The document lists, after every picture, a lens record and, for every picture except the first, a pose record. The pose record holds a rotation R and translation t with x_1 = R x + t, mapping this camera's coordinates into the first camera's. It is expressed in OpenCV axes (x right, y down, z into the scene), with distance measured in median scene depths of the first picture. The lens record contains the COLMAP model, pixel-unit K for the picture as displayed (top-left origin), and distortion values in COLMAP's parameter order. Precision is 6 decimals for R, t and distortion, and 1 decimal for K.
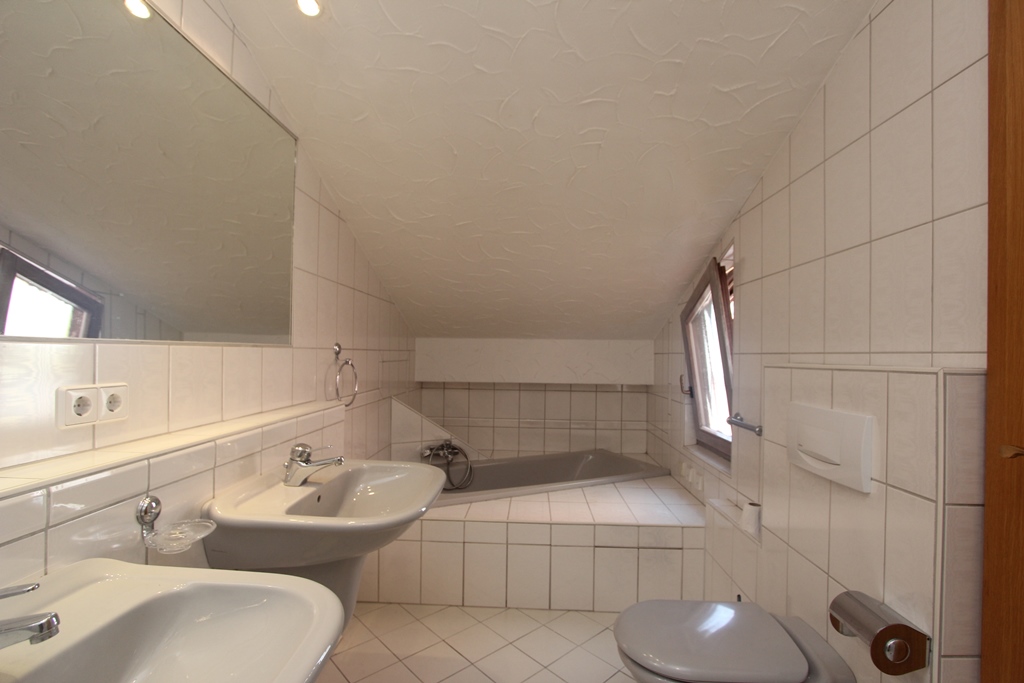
lens RADIAL K [[475.0, 0, 509.2], [0, 475.0, 349.6], [0, 0, 1]] dist [-0.015182, 0.000558]
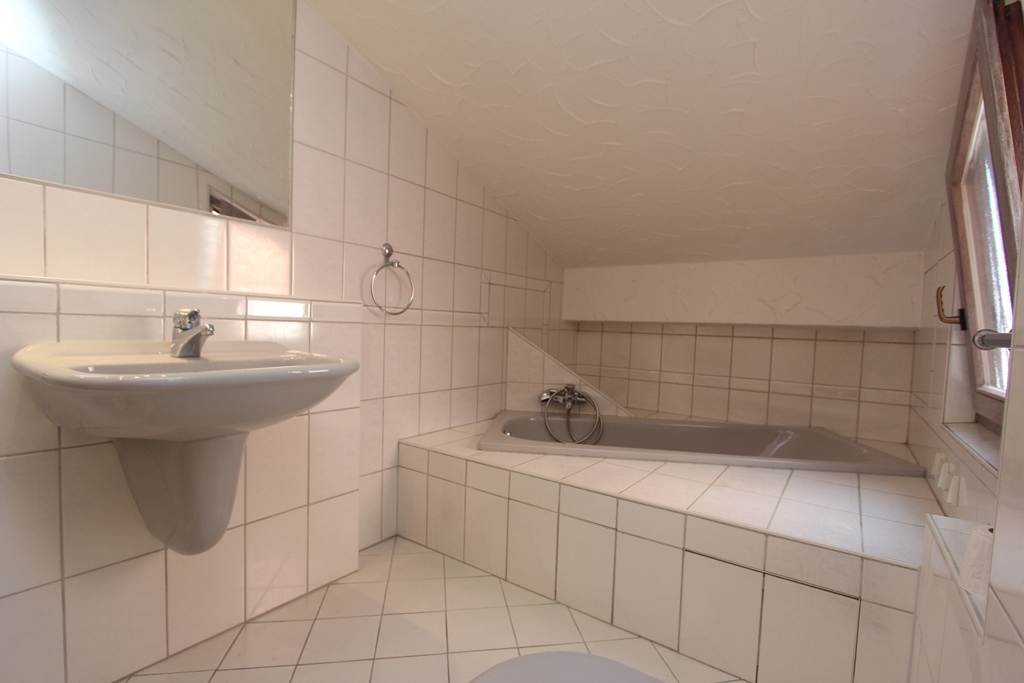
lens RADIAL K [[475.0, 0, 509.2], [0, 475.0, 349.6], [0, 0, 1]] dist [-0.015182, 0.000558]
pose [[0.838459, 0.041273, -0.543399, 0.245145], [-0.019919, 0.998783, 0.045127, 0.108336], [0.544600, -0.027014, 0.838260, 0.297953]]
